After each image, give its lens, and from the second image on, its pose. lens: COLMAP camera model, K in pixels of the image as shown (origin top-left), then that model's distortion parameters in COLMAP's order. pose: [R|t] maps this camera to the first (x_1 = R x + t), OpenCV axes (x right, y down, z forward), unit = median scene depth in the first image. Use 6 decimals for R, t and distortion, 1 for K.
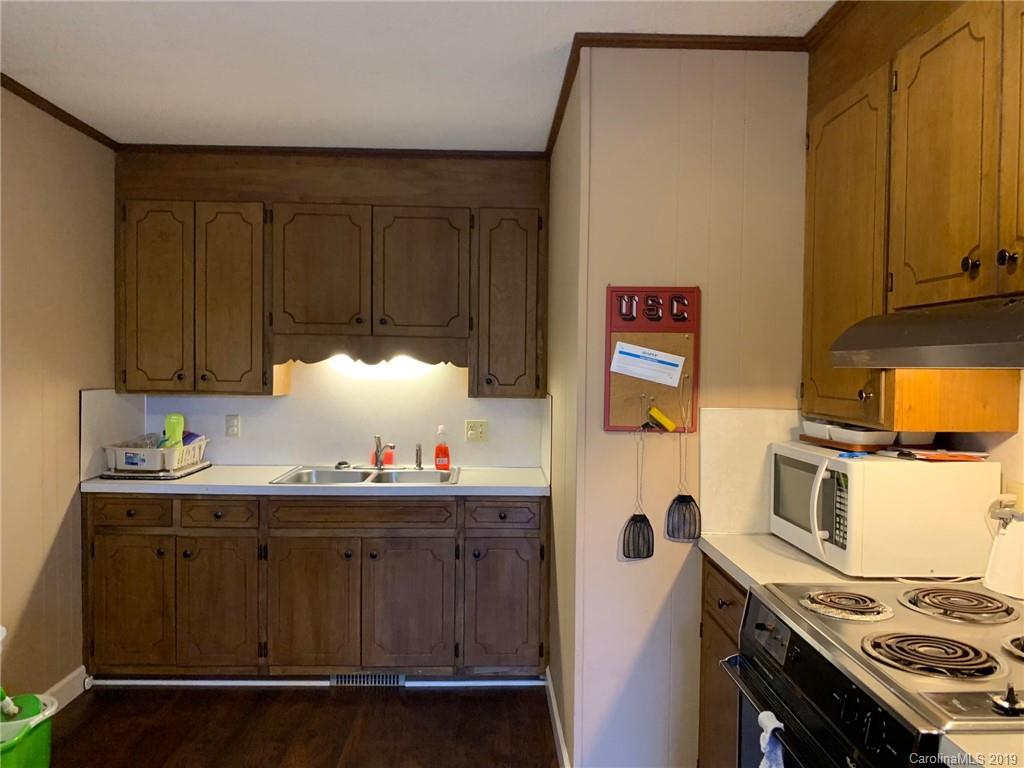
lens RADIAL K [[782.1, 0, 511.6], [0, 782.1, 381.1], [0, 0, 1]] dist [0.022901, -0.020879]
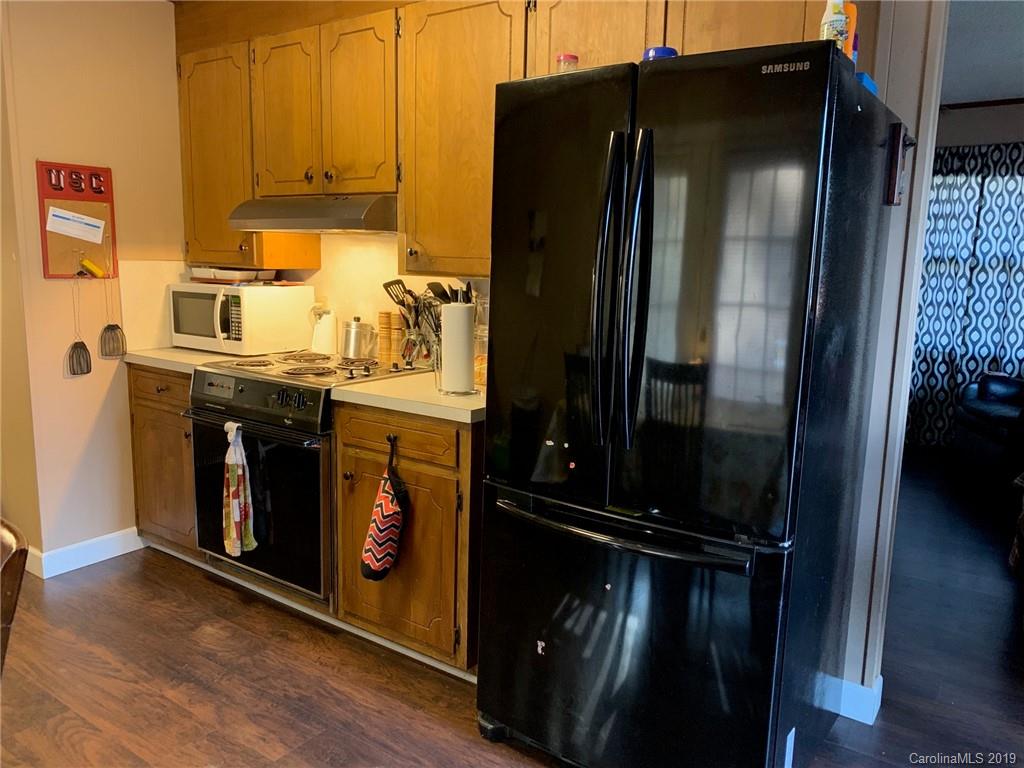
lens RADIAL K [[782.1, 0, 507.4], [0, 782.1, 387.8], [0, 0, 1]] dist [0.022901, -0.020879]
pose [[0.597194, -0.132317, 0.791108, -0.471623], [0.002437, 0.986594, 0.163173, 0.033036], [-0.802093, -0.095518, 0.589511, -0.376357]]
